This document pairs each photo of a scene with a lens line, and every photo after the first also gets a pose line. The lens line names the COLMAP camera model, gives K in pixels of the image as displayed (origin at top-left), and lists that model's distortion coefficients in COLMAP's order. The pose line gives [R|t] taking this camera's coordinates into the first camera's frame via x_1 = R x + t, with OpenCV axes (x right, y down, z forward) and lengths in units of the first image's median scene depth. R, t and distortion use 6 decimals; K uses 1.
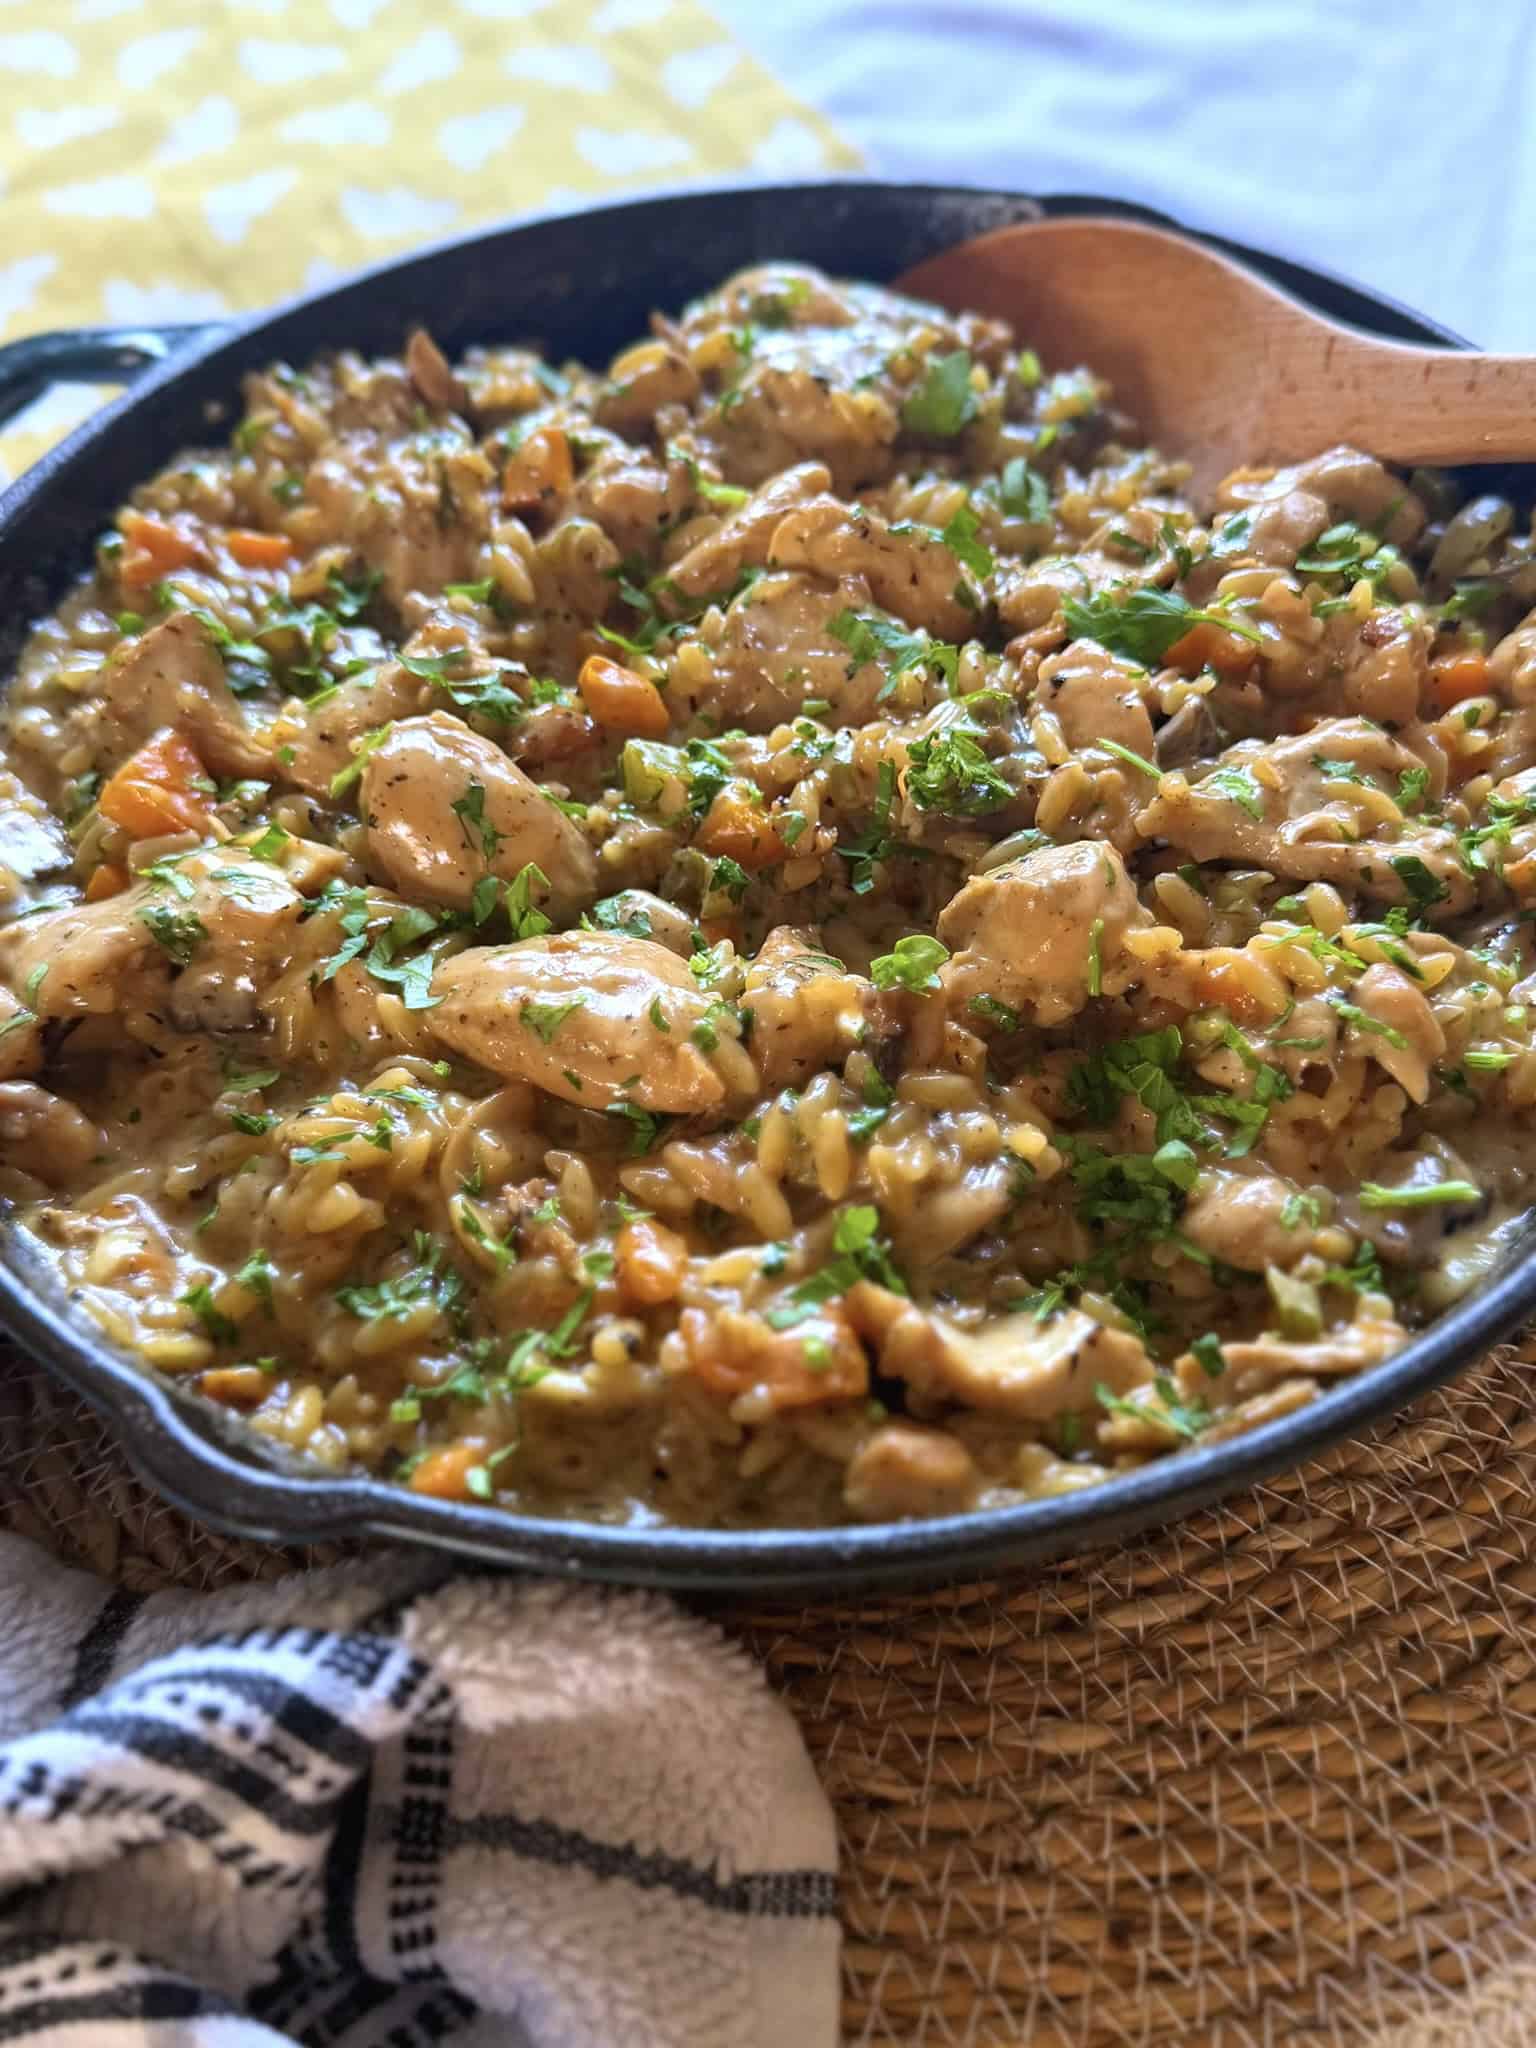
lens RADIAL K [[2198.5, 0, 808.3], [0, 2198.5, 1024.0], [0, 0, 1]] dist [0.068716, 0.001329]
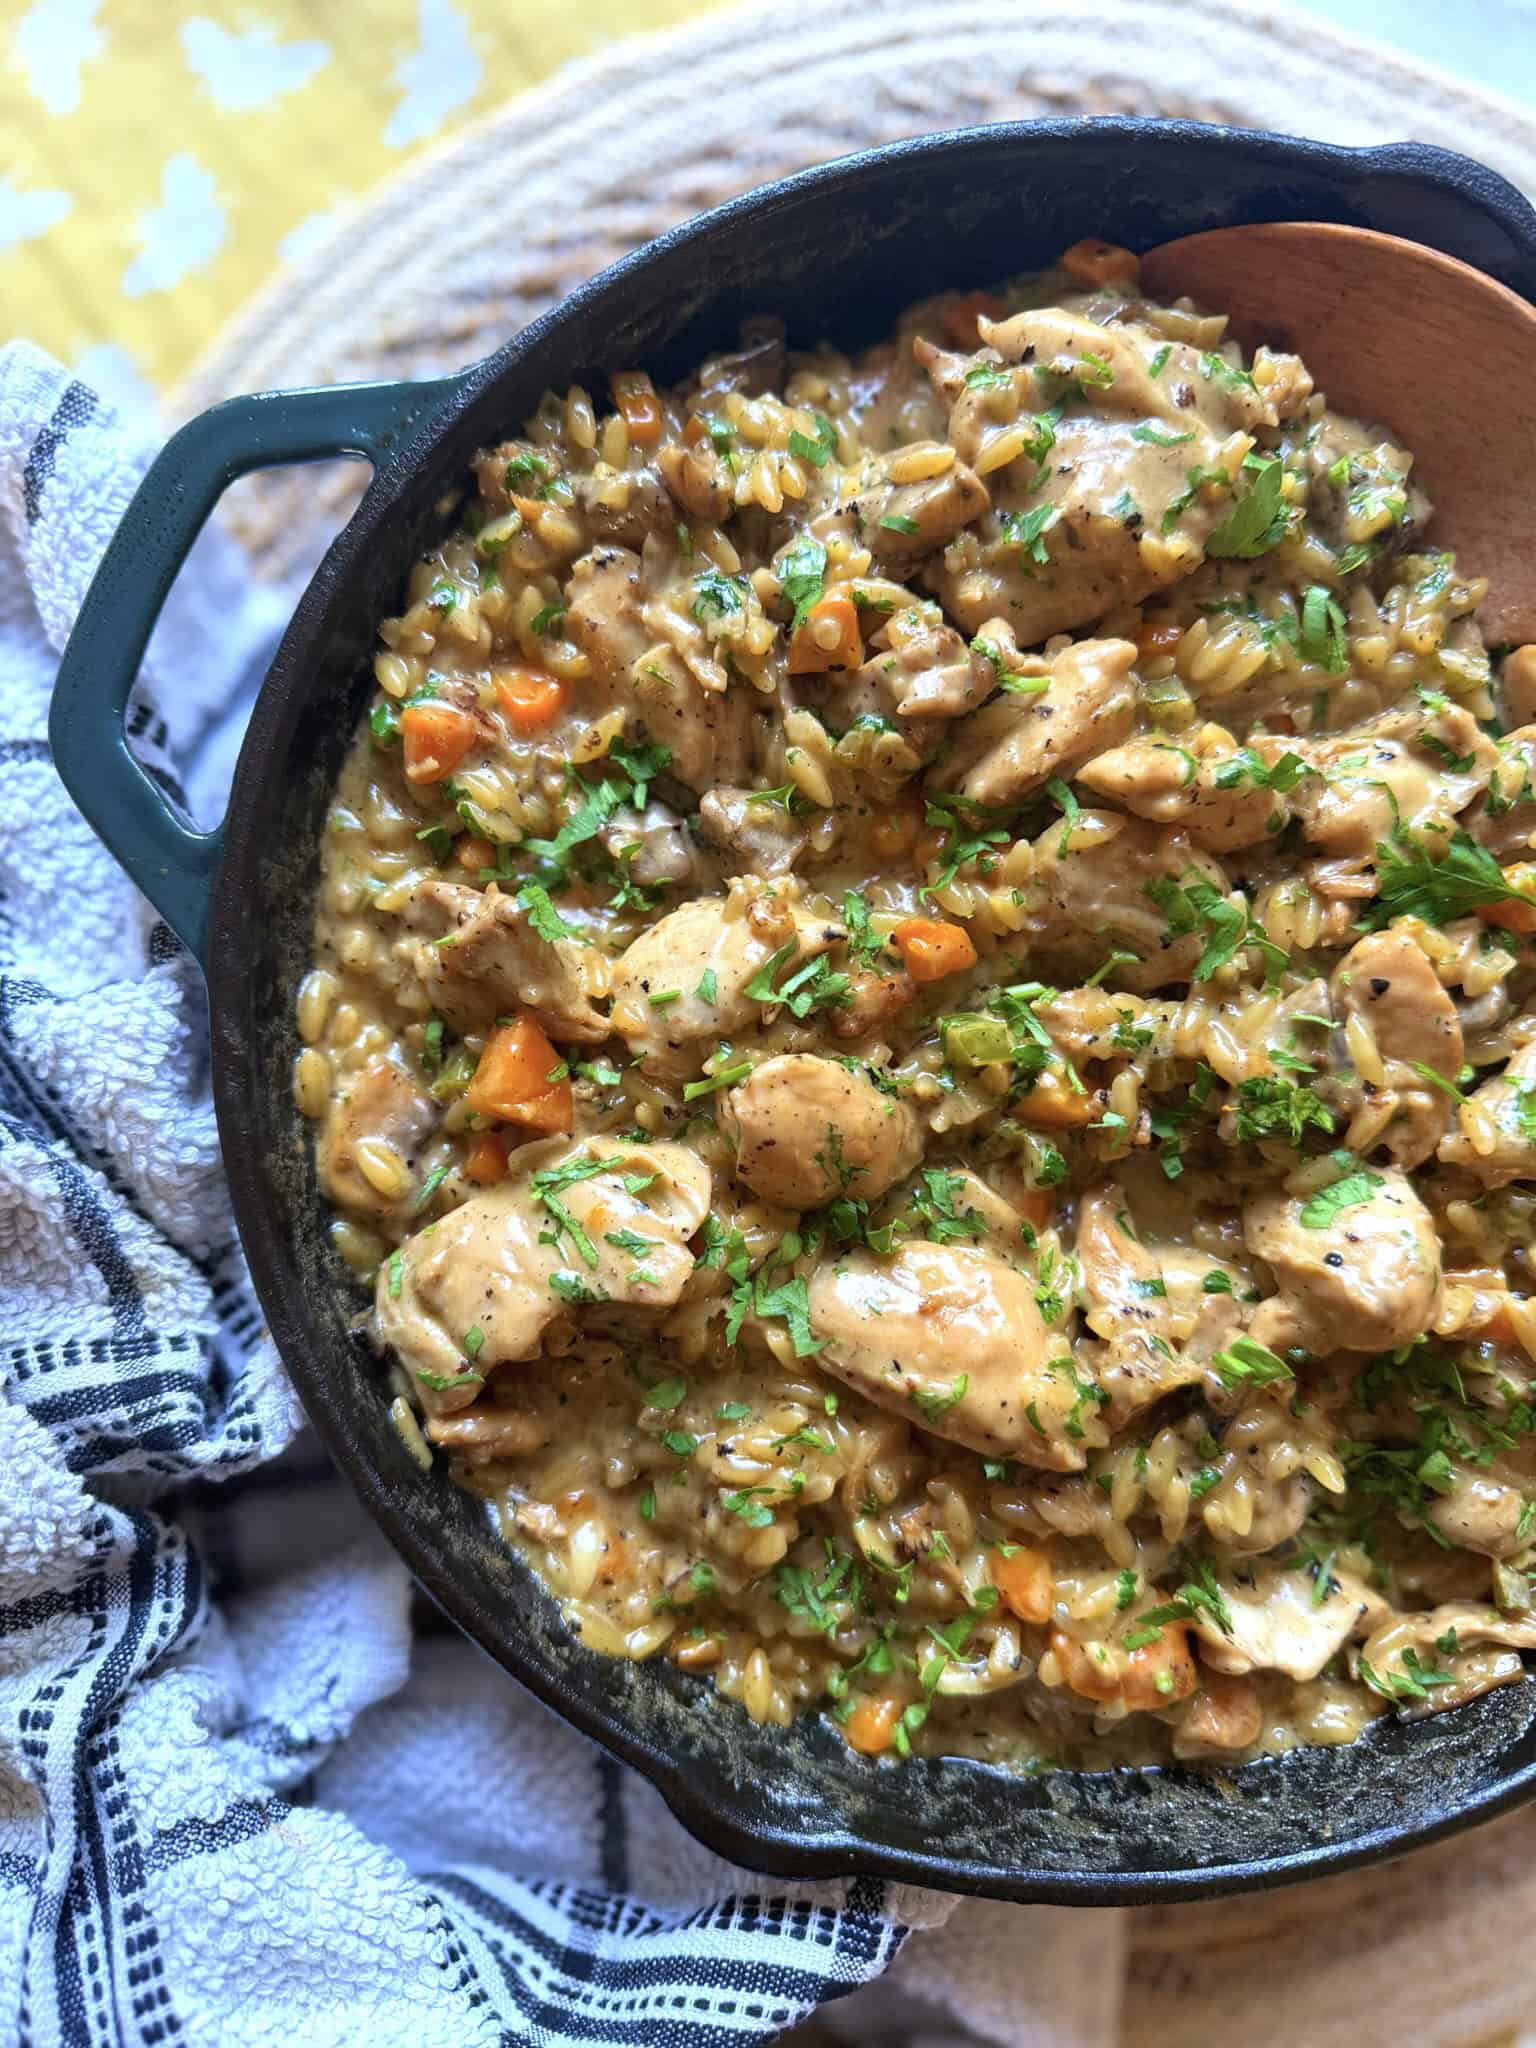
lens RADIAL K [[1463.8, 0, 768.0], [0, 1463.8, 1024.0], [0, 0, 1]] dist [0.080650, -0.150810]
pose [[0.997970, -0.047991, 0.041855, -0.207588], [0.012038, 0.787611, 0.616056, -0.584358], [-0.062530, -0.614302, 0.786590, 0.463627]]
